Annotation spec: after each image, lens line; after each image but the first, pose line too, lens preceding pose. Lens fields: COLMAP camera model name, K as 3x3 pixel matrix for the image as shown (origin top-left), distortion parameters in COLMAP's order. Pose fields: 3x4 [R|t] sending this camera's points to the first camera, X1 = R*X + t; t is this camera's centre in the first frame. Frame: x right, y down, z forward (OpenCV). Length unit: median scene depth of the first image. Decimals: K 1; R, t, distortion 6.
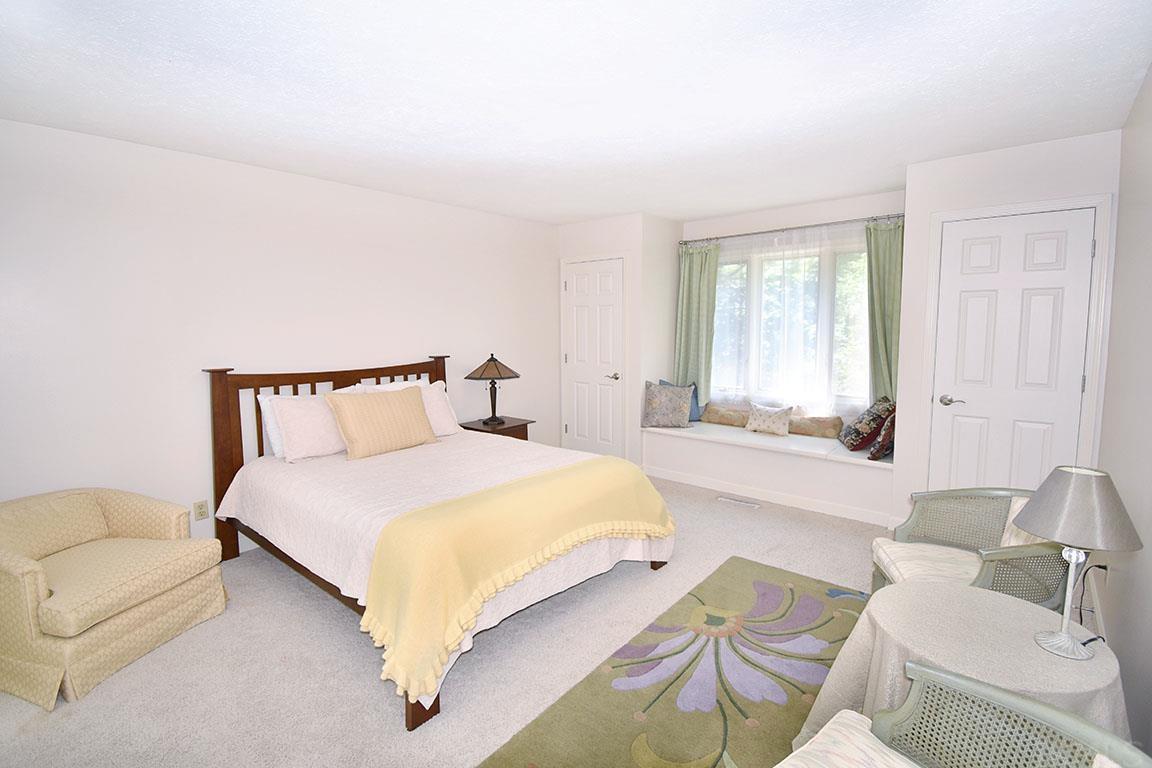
lens RADIAL K [[527.8, 0, 572.0], [0, 527.8, 386.5], [0, 0, 1]] dist [-0.004564, -0.011076]
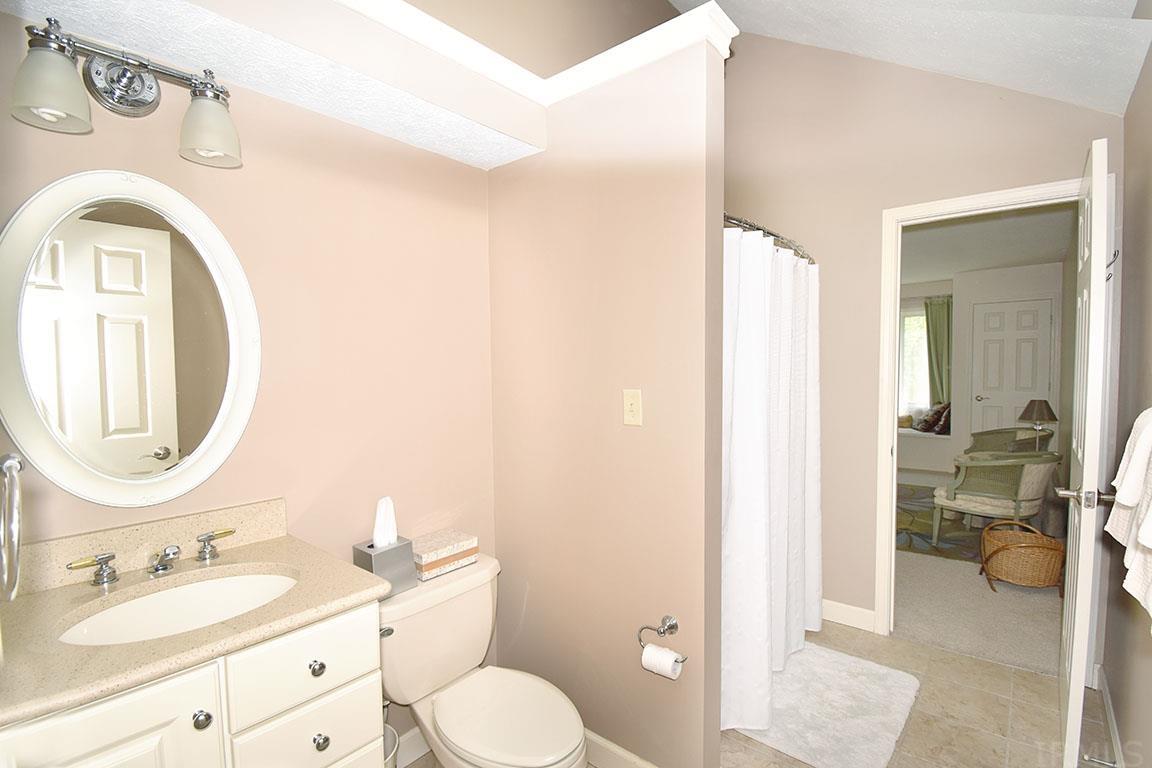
lens RADIAL K [[527.8, 0, 583.5], [0, 527.8, 382.8], [0, 0, 1]] dist [-0.004564, -0.011076]
pose [[0.999863, 0.010131, 0.013118, -0.519738], [-0.008979, 0.996330, -0.085125, 0.104516], [-0.013932, 0.084995, 0.996284, -0.606791]]
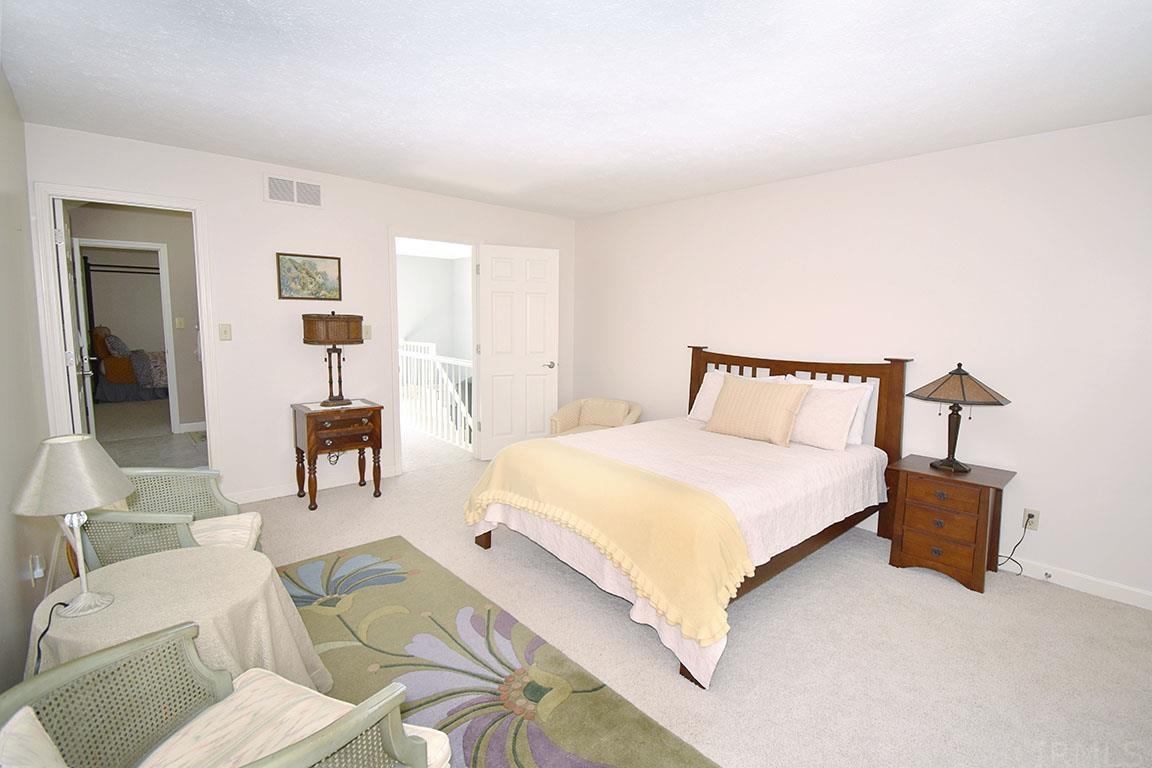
lens RADIAL K [[527.8, 0, 579.6], [0, 527.8, 380.9], [0, 0, 1]] dist [-0.004564, -0.011076]
pose [[-0.133778, 0.118485, -0.983903, 0.970254], [-0.133379, 0.981641, 0.136348, -0.117489], [0.981995, 0.149472, -0.115518, 1.088418]]
